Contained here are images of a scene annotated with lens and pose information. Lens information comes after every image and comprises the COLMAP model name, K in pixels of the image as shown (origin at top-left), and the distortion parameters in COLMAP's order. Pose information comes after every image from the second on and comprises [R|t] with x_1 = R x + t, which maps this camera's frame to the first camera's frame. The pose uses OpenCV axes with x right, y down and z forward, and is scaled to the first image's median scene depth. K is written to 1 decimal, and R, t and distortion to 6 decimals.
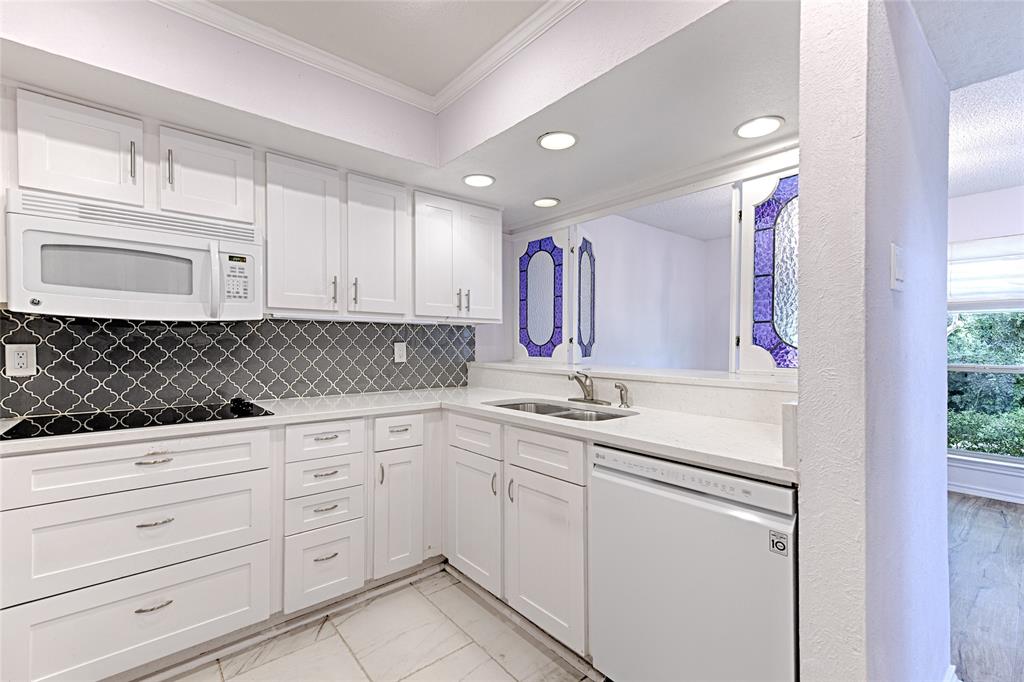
lens RADIAL K [[444.5, 0, 512.0], [0, 444.5, 341.0], [0, 0, 1]] dist [0.002142, 0.000338]
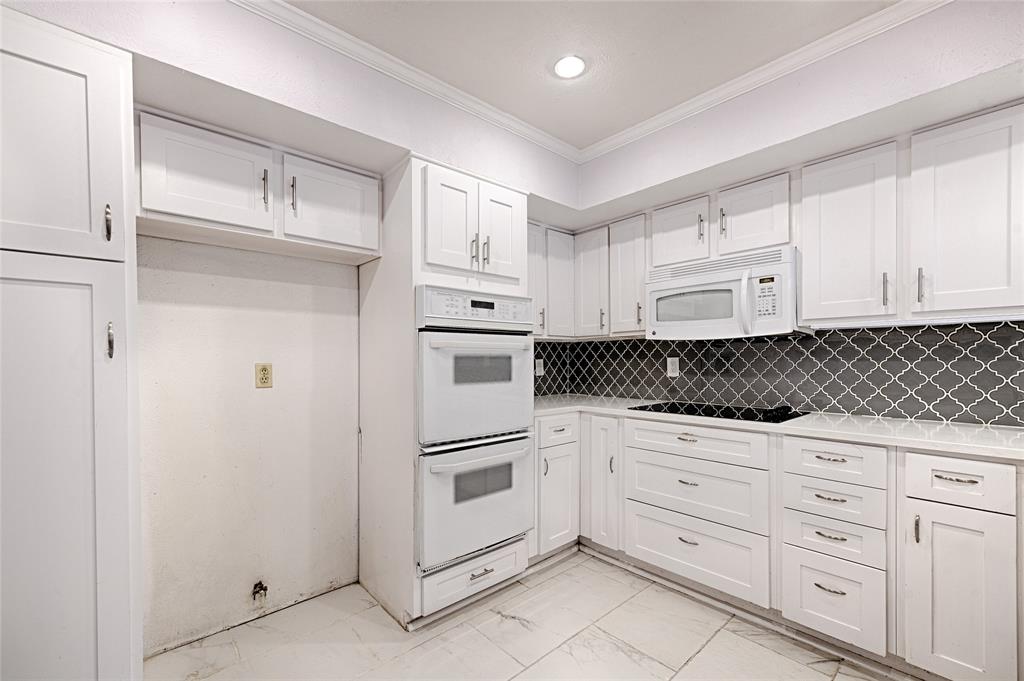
lens RADIAL K [[419.7, 0, 517.8], [0, 419.7, 357.0], [0, 0, 1]] dist [-0.003186, -0.000595]
pose [[0.026028, -0.005486, -0.999646, 0.423340], [0.016755, 0.999847, -0.005051, 0.003518], [0.999521, -0.016617, 0.026116, 0.344501]]
